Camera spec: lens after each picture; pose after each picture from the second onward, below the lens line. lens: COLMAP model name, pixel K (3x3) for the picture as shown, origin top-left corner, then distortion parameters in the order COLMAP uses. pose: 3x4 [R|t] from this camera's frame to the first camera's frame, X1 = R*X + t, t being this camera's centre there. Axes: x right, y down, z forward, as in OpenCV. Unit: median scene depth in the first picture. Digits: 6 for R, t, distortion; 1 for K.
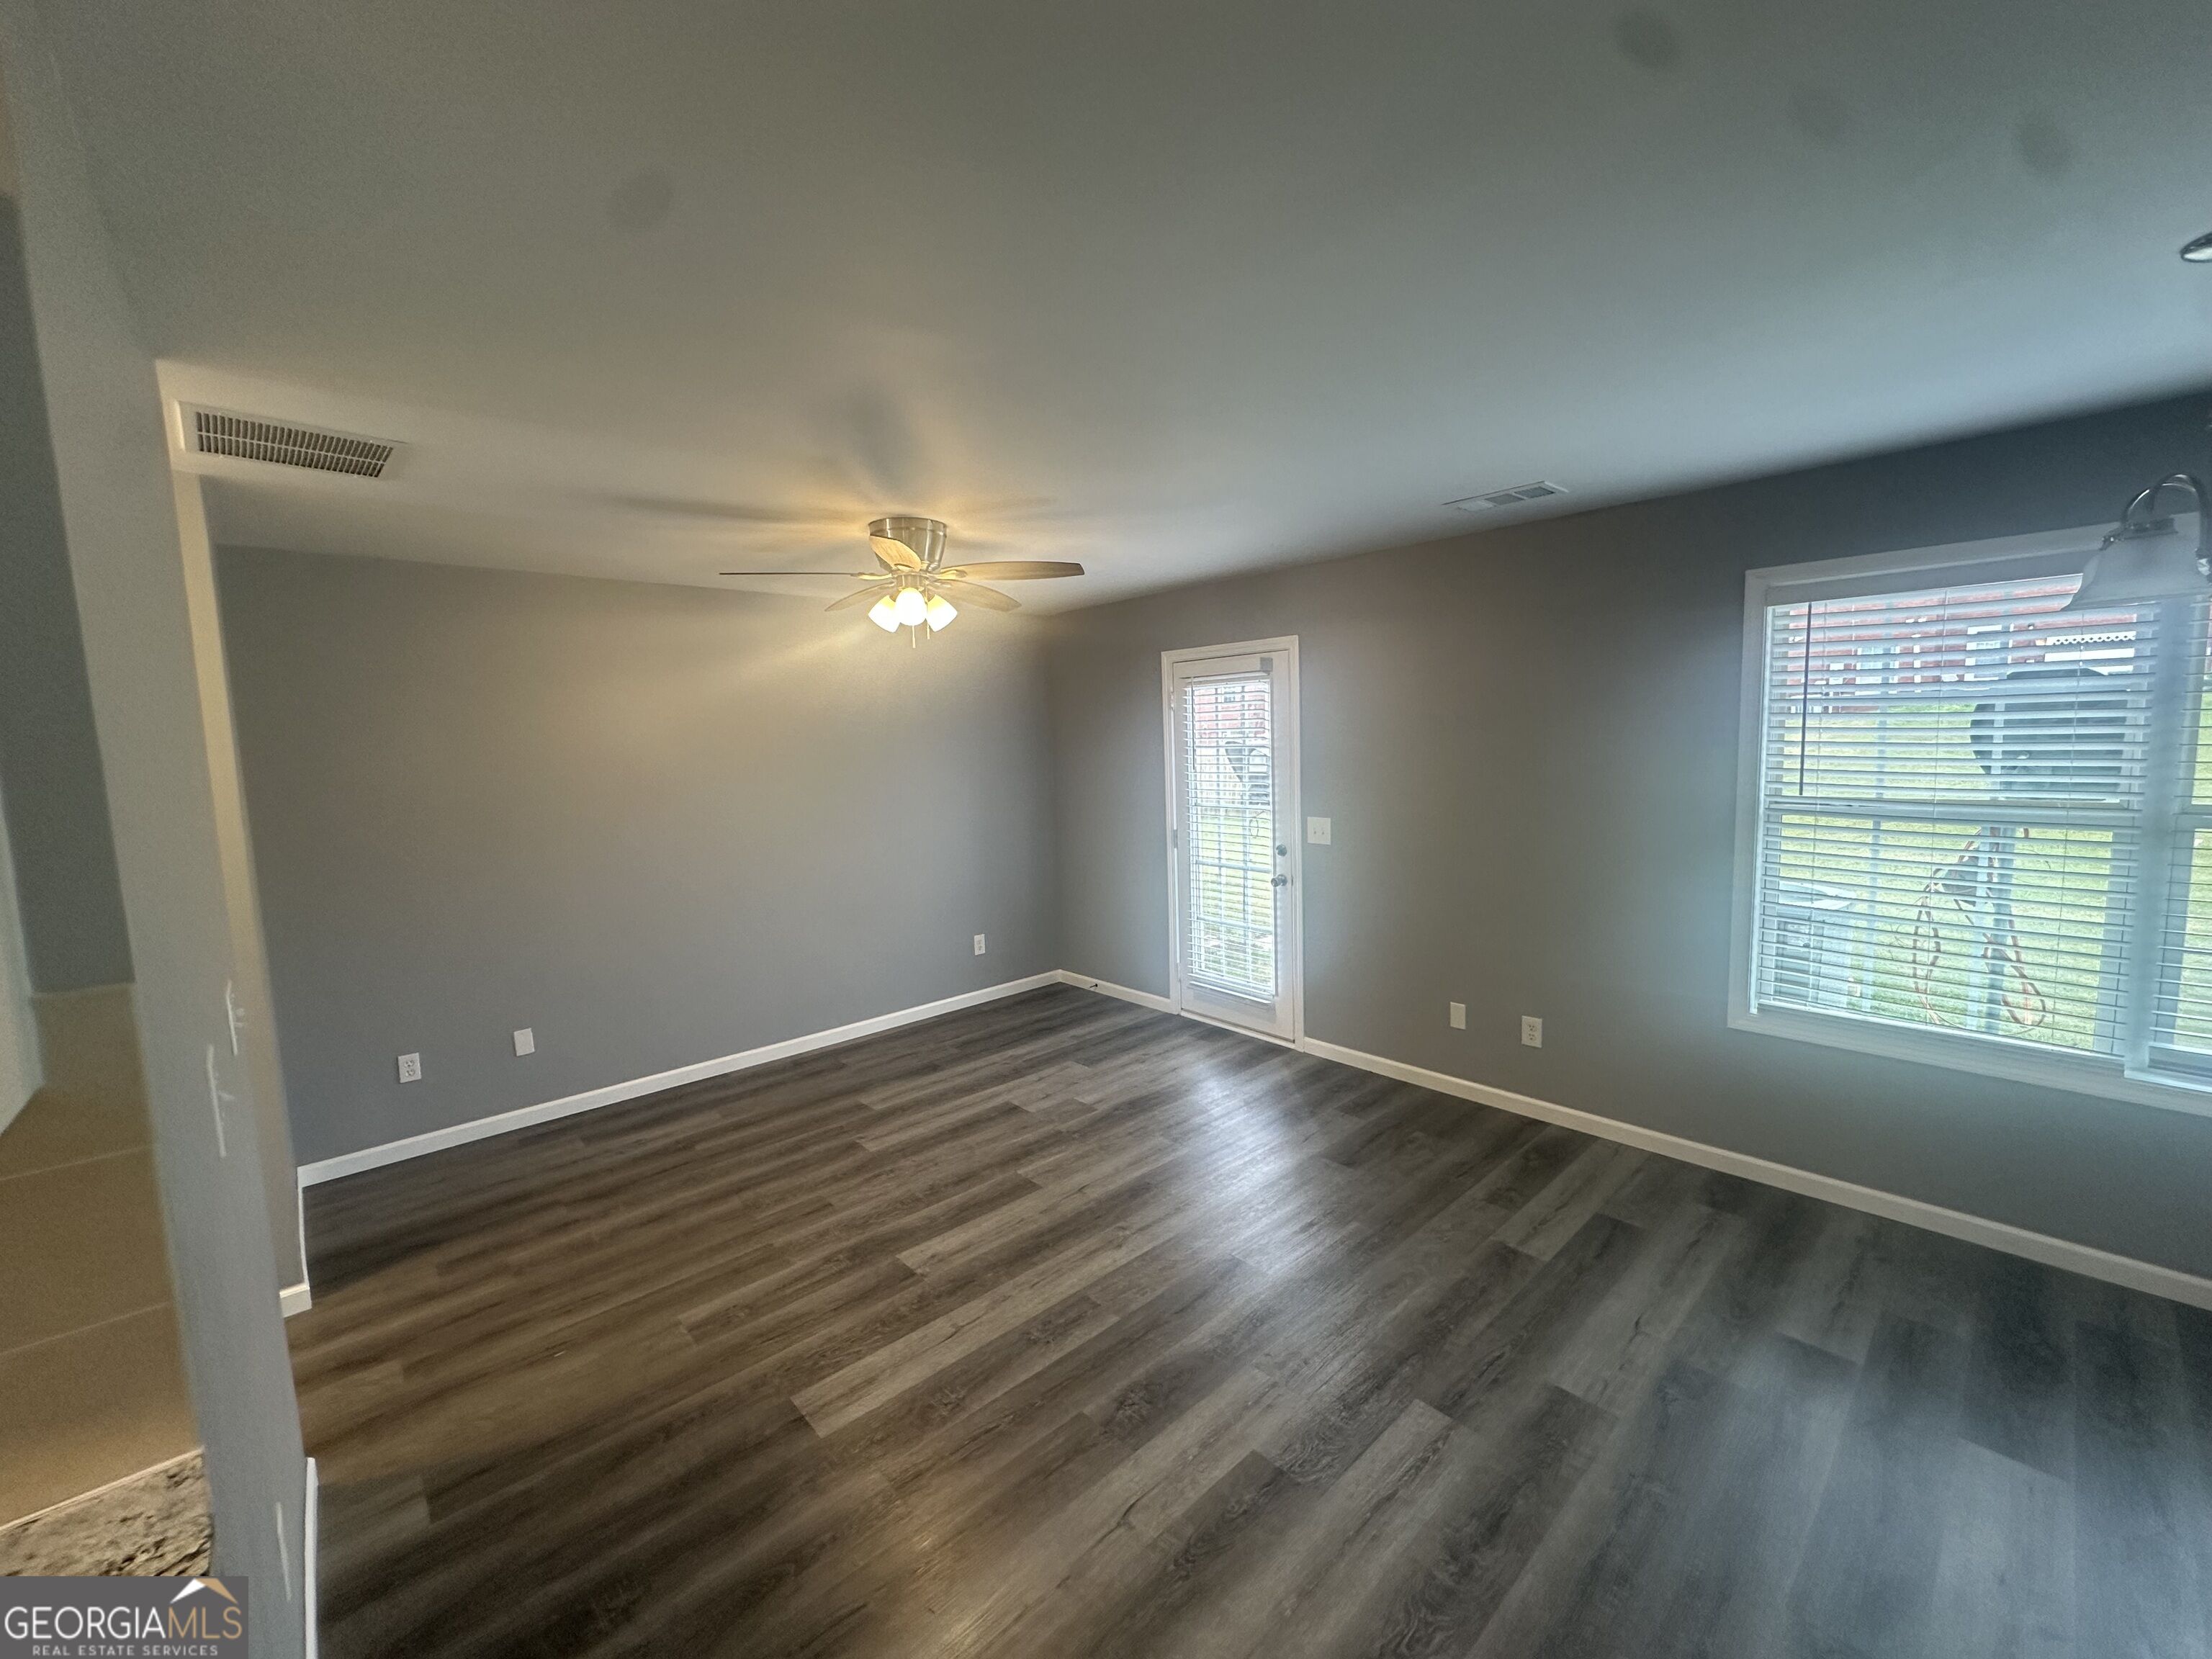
lens RADIAL K [[883.7, 0, 1102.1], [0, 883.7, 827.1], [0, 0, 1]] dist [-0.002355, 0.000140]
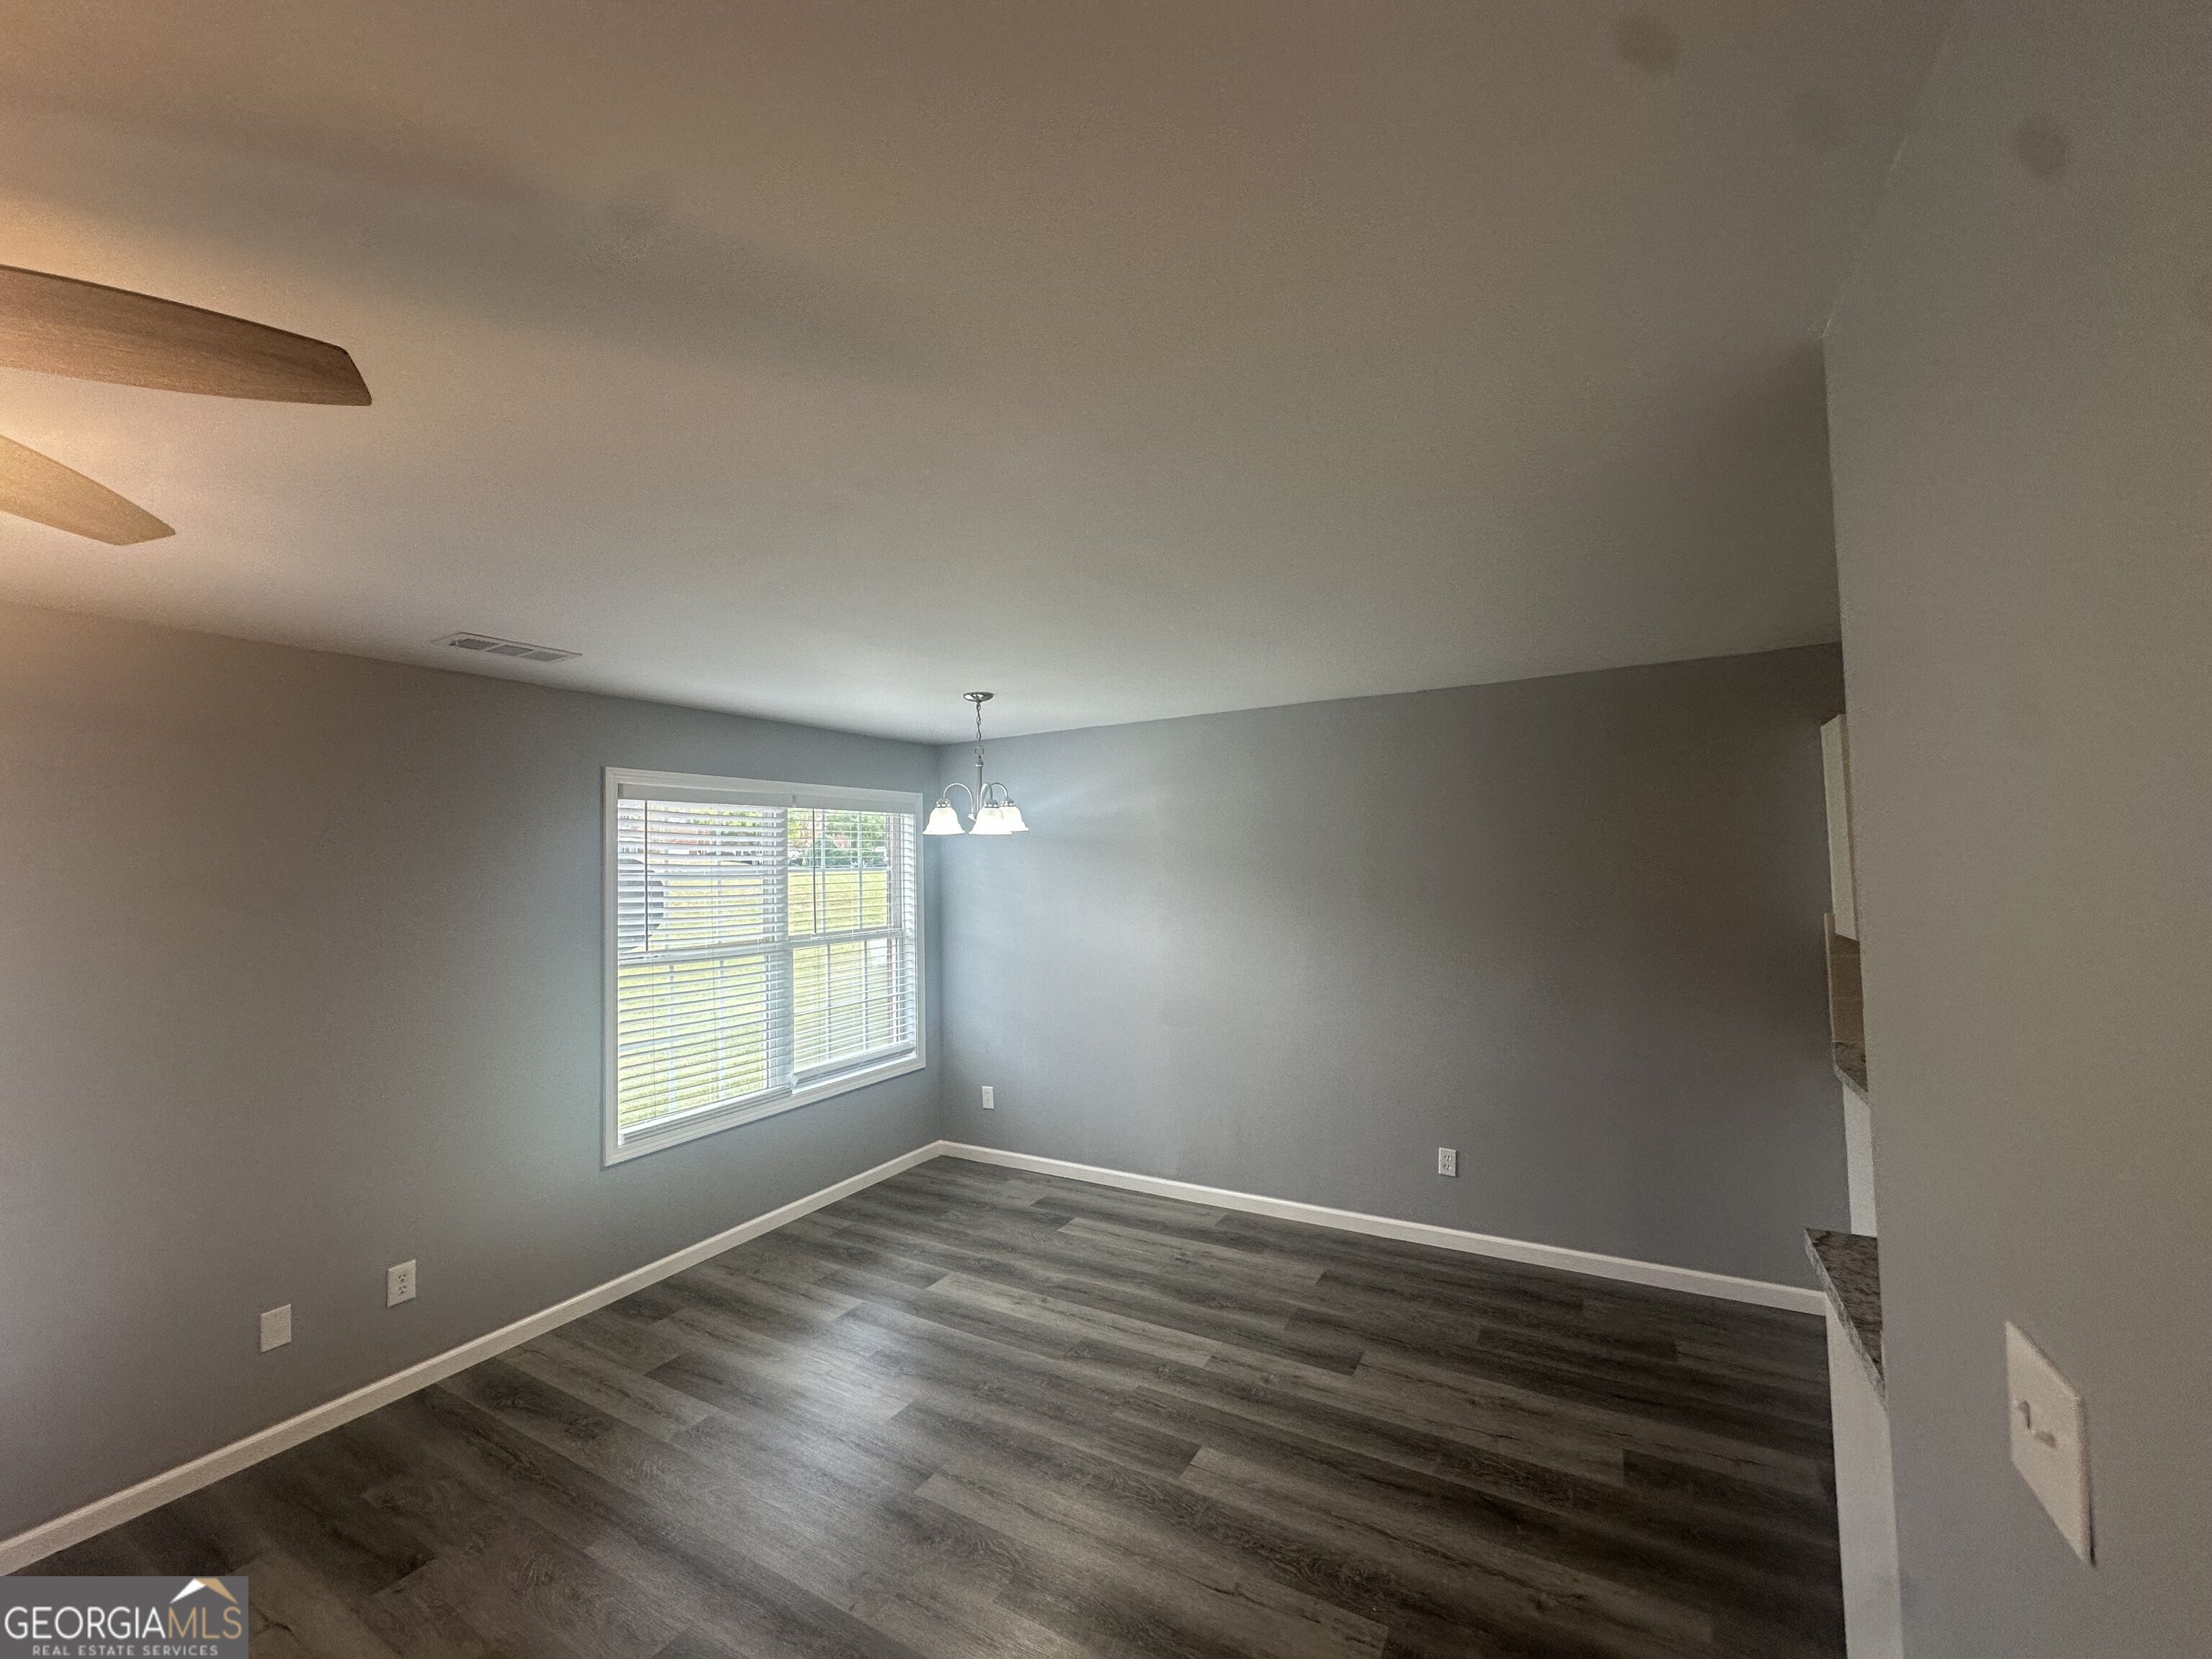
lens RADIAL K [[884.7, 0, 1100.8], [0, 884.7, 829.6], [0, 0, 1]] dist [0.011652, 0.000255]
pose [[-0.306309, 0.100425, 0.946620, -0.631142], [0.153919, 0.986560, -0.054857, -0.035726], [-0.939406, 0.128900, -0.317649, 0.773052]]
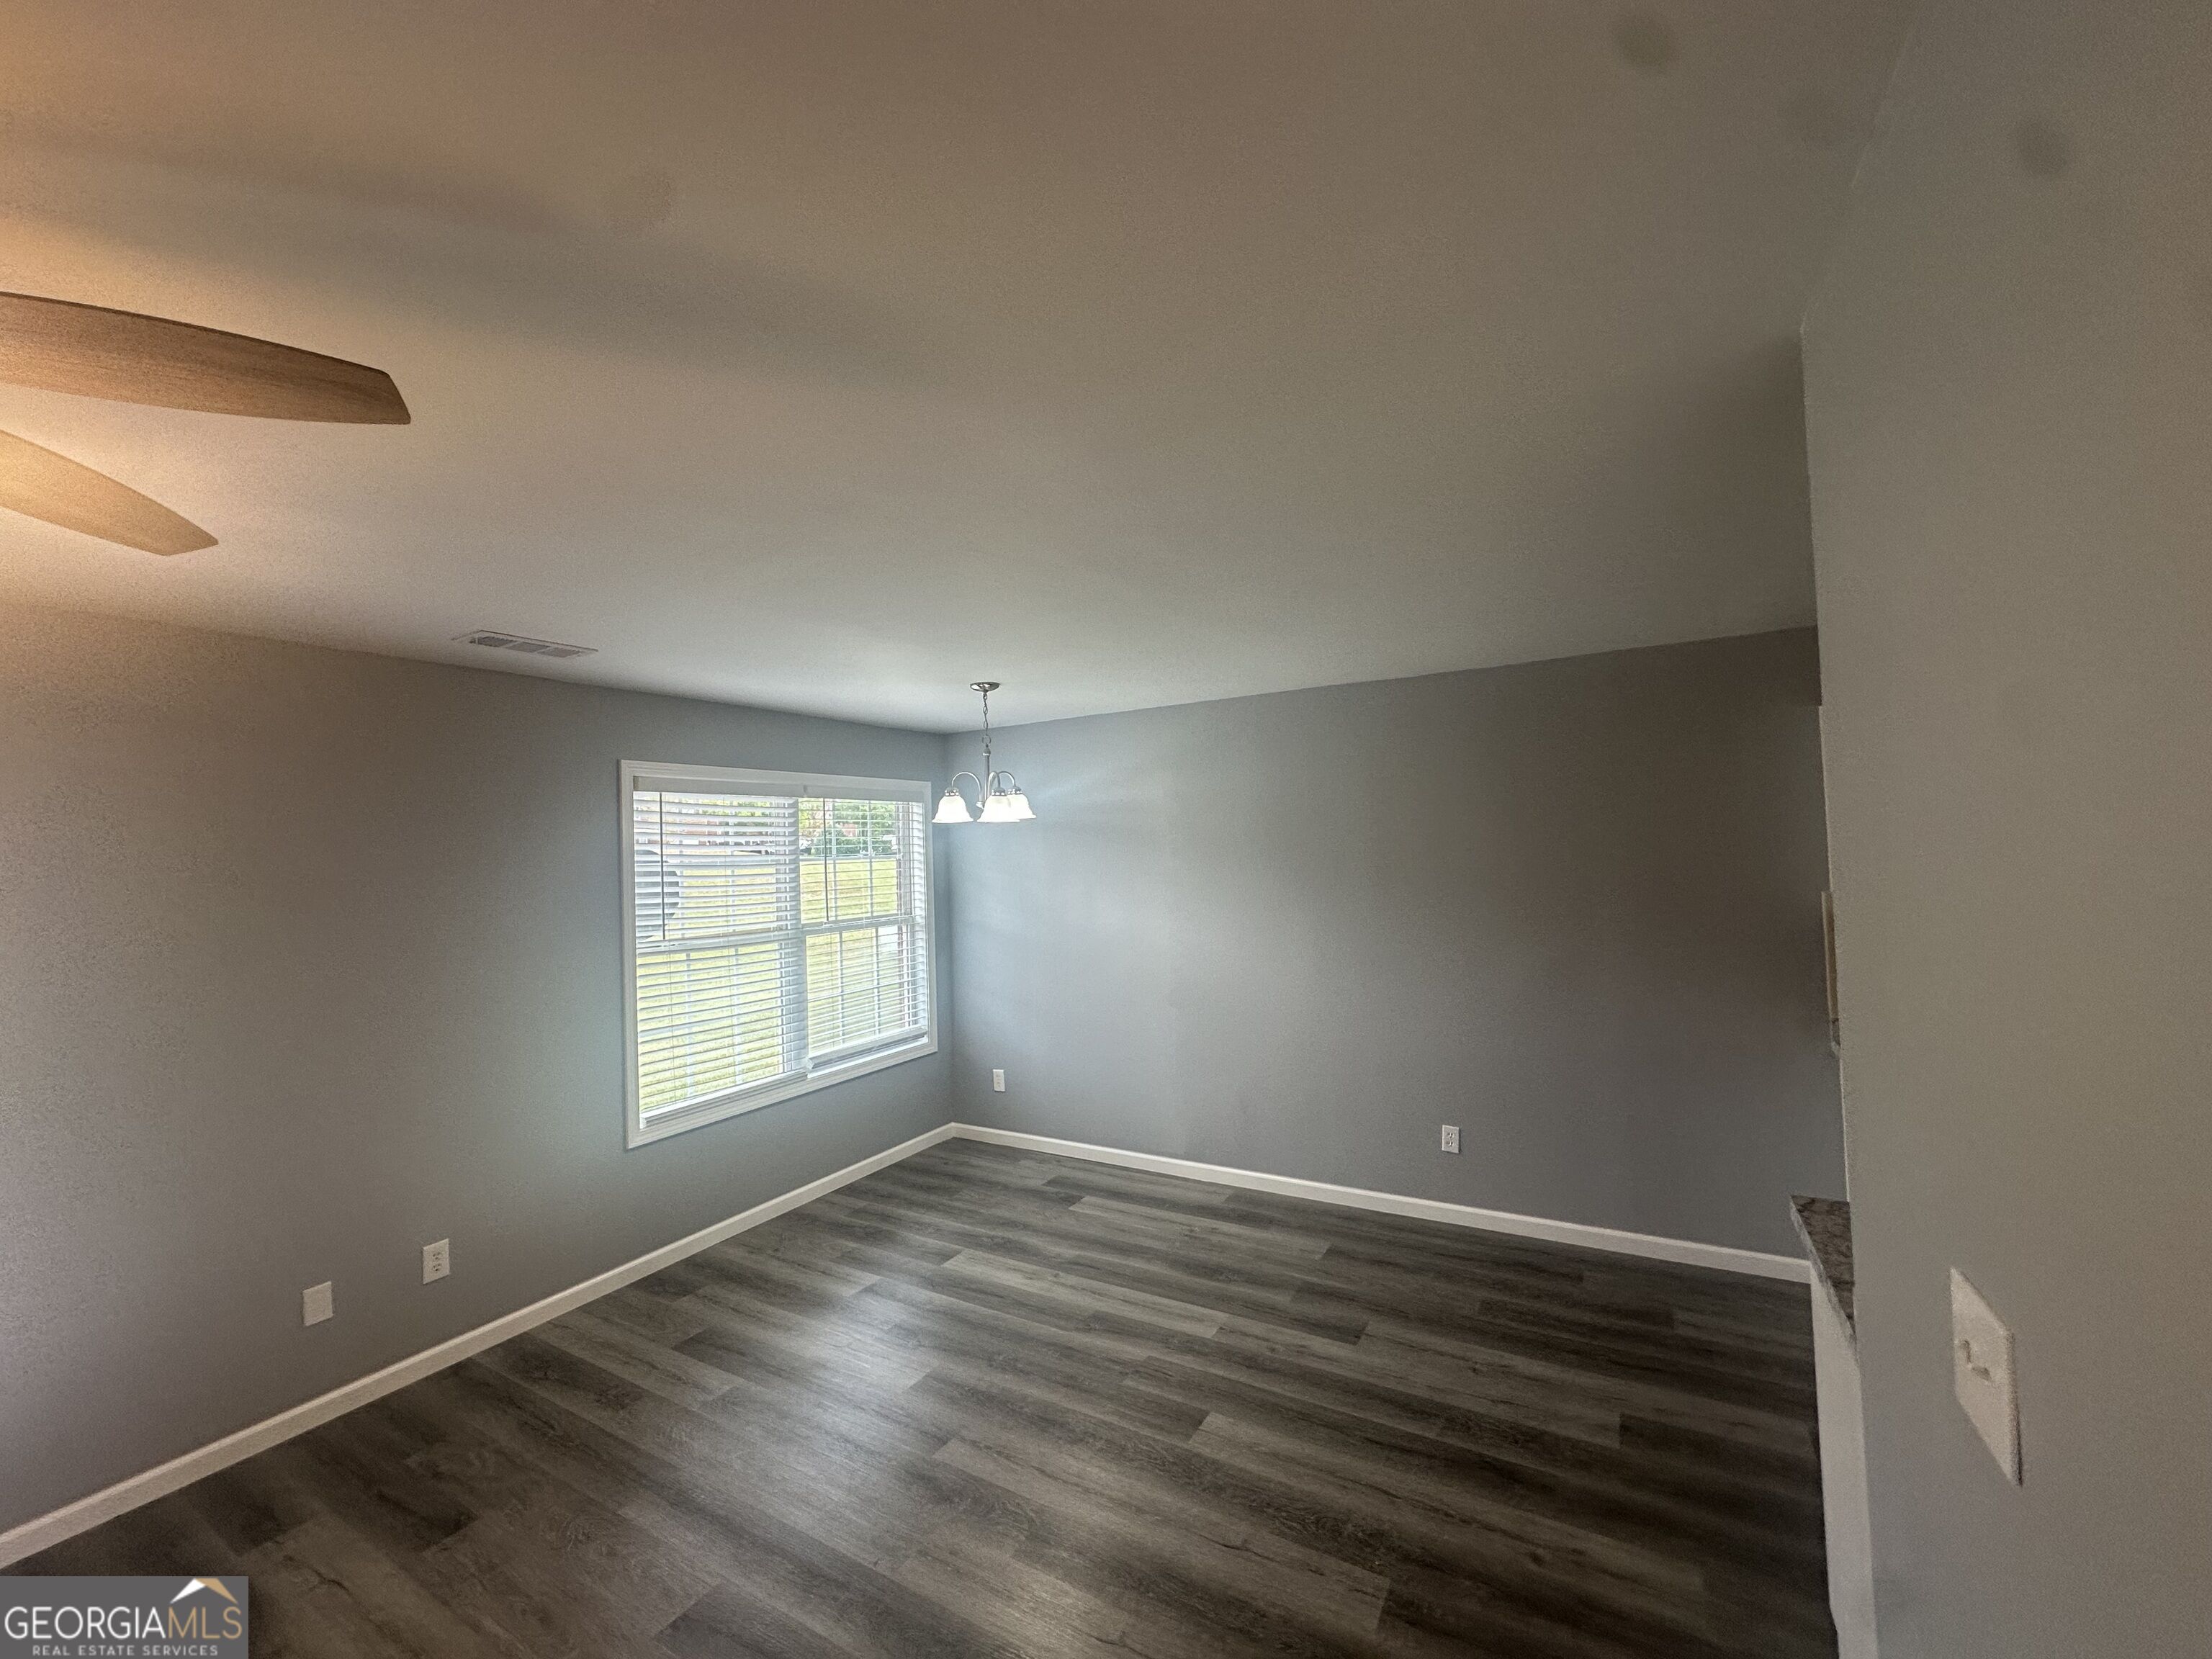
lens RADIAL K [[883.7, 0, 1102.1], [0, 883.7, 827.1], [0, 0, 1]] dist [-0.002355, 0.000140]
pose [[-0.298820, 0.091052, 0.949956, -0.646234], [0.163567, 0.985594, -0.043016, -0.035658], [-0.940188, 0.142527, -0.309408, 0.776186]]
